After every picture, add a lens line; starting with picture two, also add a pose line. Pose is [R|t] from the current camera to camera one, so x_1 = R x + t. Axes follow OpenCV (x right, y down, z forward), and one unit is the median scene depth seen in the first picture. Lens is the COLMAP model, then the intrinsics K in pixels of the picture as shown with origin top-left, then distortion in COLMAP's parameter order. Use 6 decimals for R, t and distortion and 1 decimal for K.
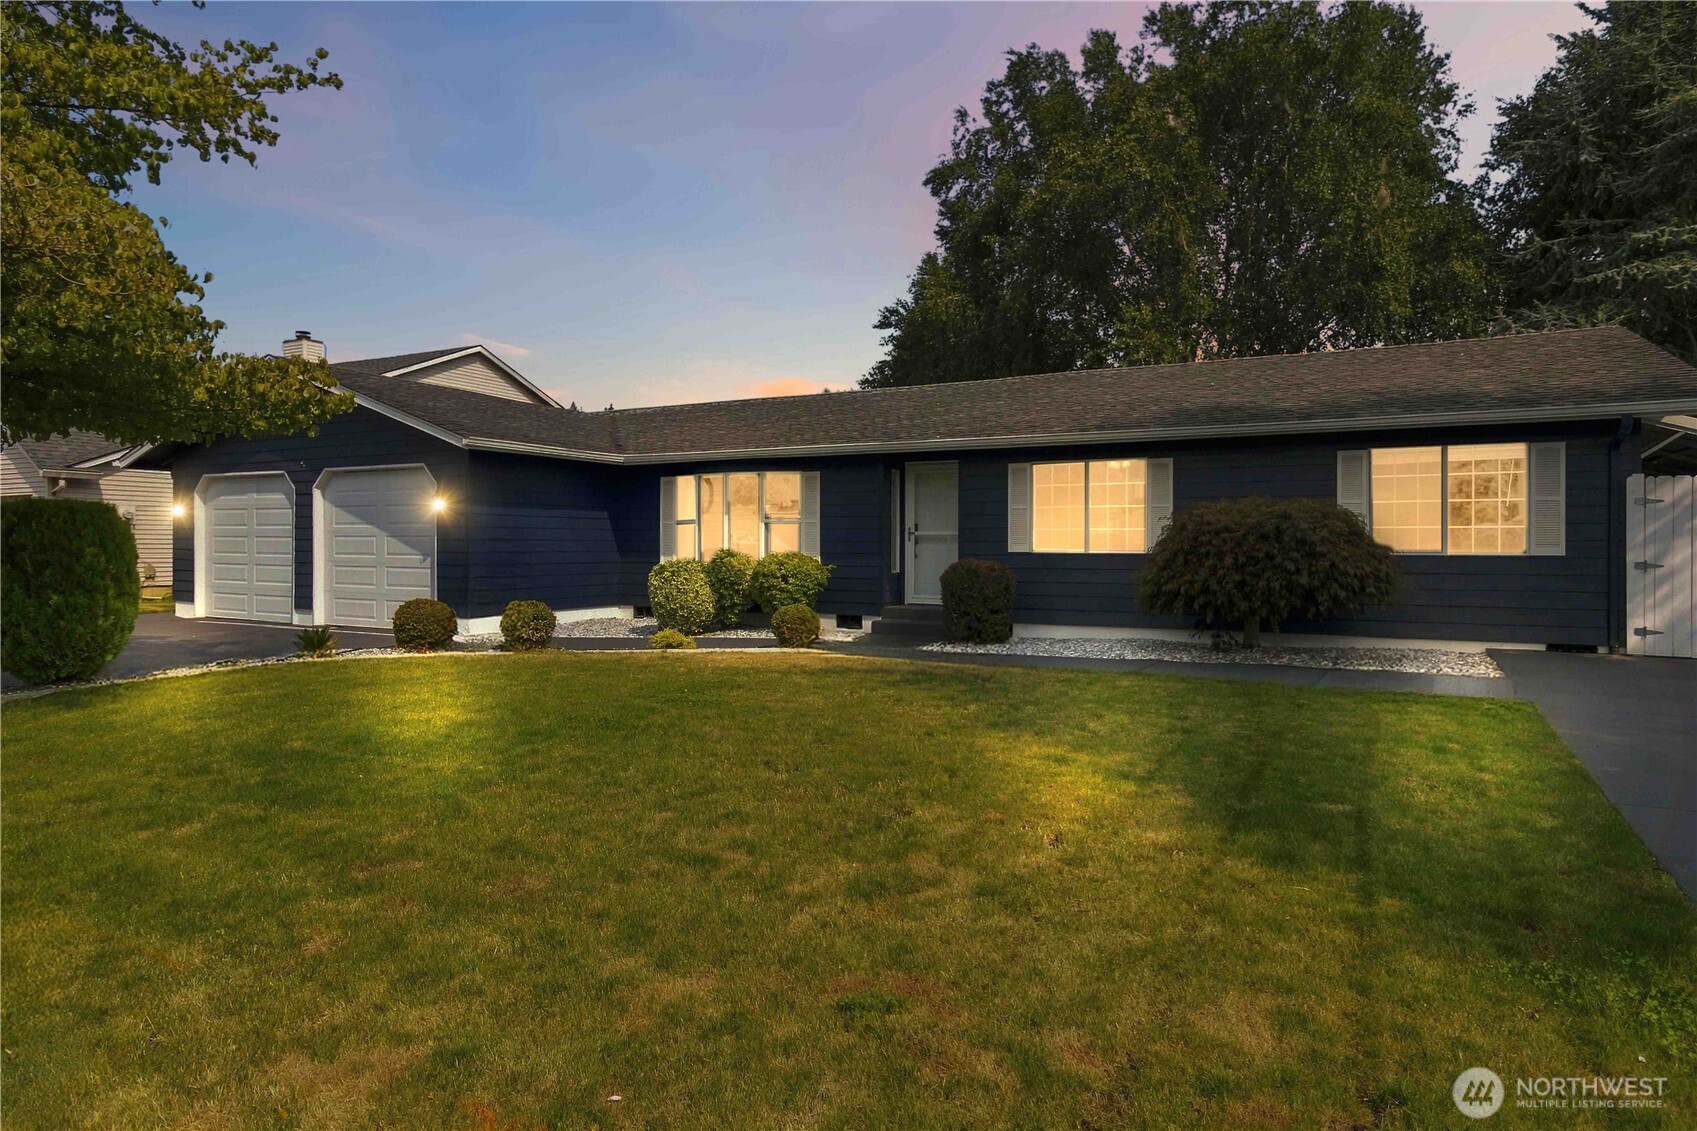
lens RADIAL K [[924.0, 0, 848.5], [0, 924.0, 565.5], [0, 0, 1]] dist [0.001222, 0.002718]
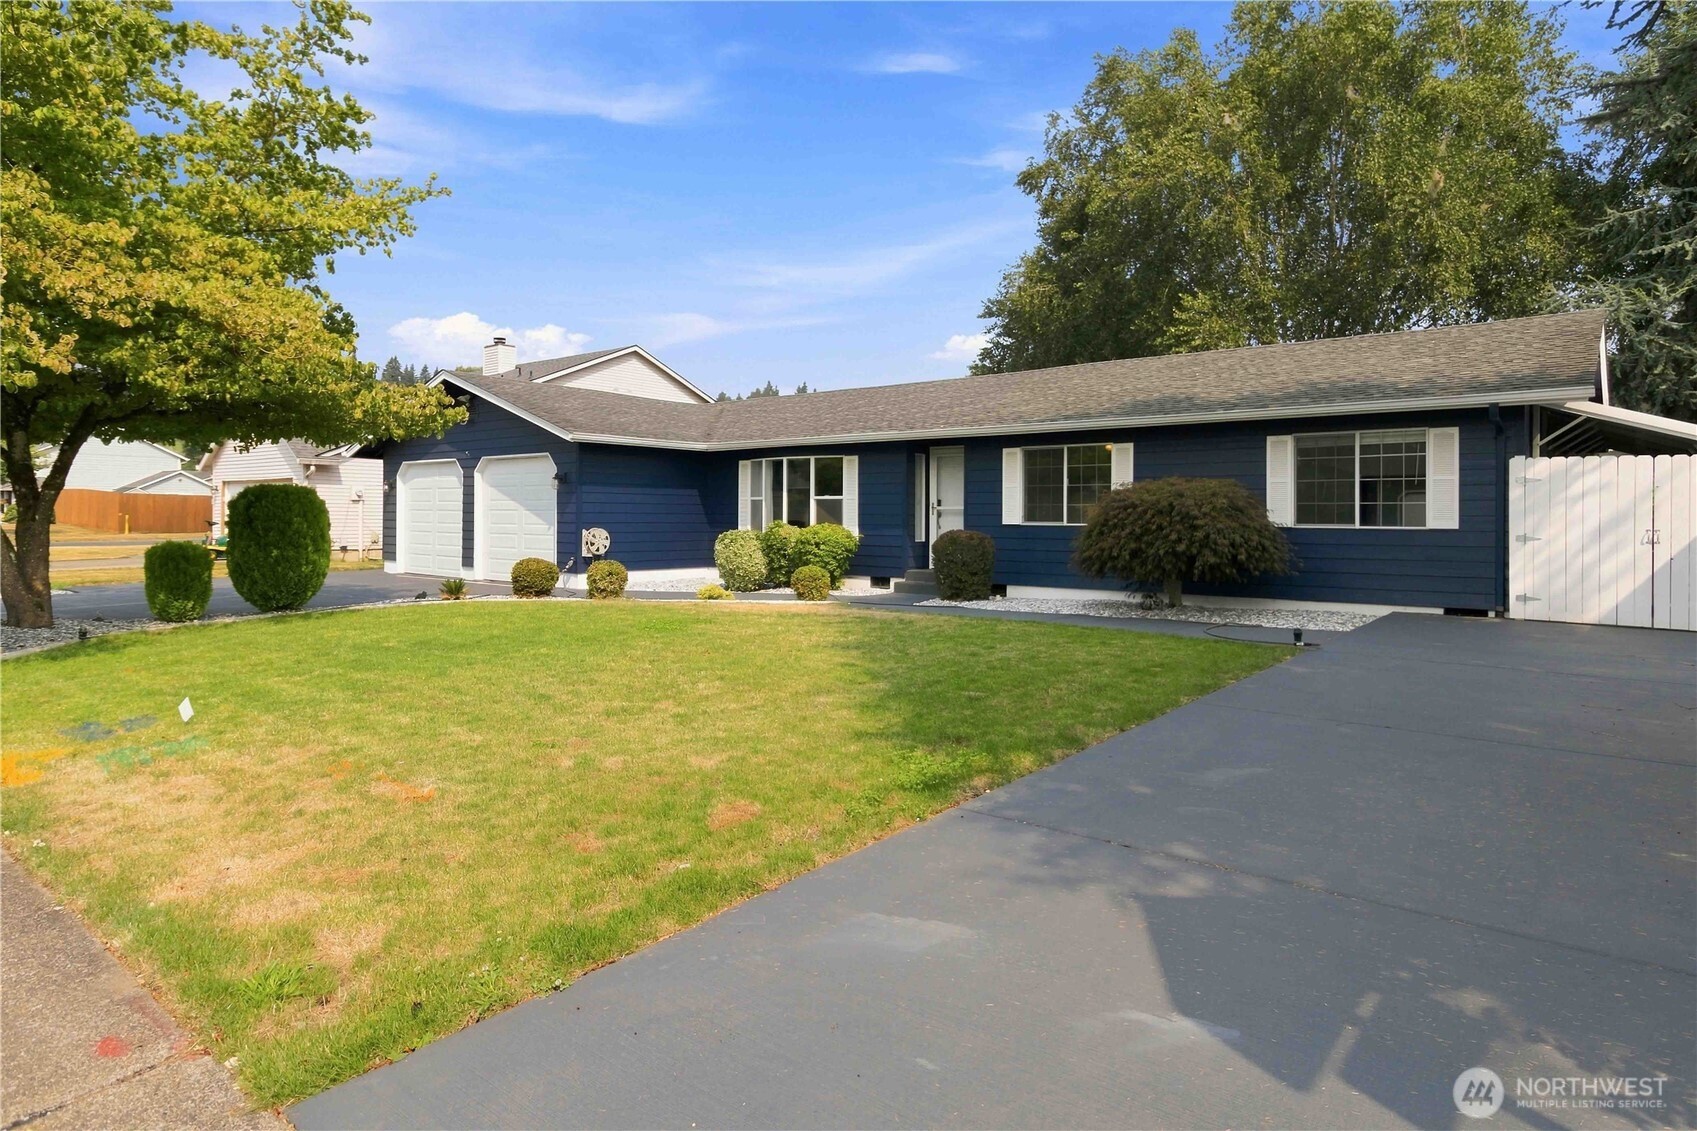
lens RADIAL K [[893.9, 0, 847.2], [0, 893.9, 534.5], [0, 0, 1]] dist [0.001657, 0.000601]
pose [[0.982755, 0.006301, -0.184807, 0.185238], [-0.007050, 0.999969, -0.003393, 0.003519], [0.184780, 0.004638, 0.982769, -0.142616]]
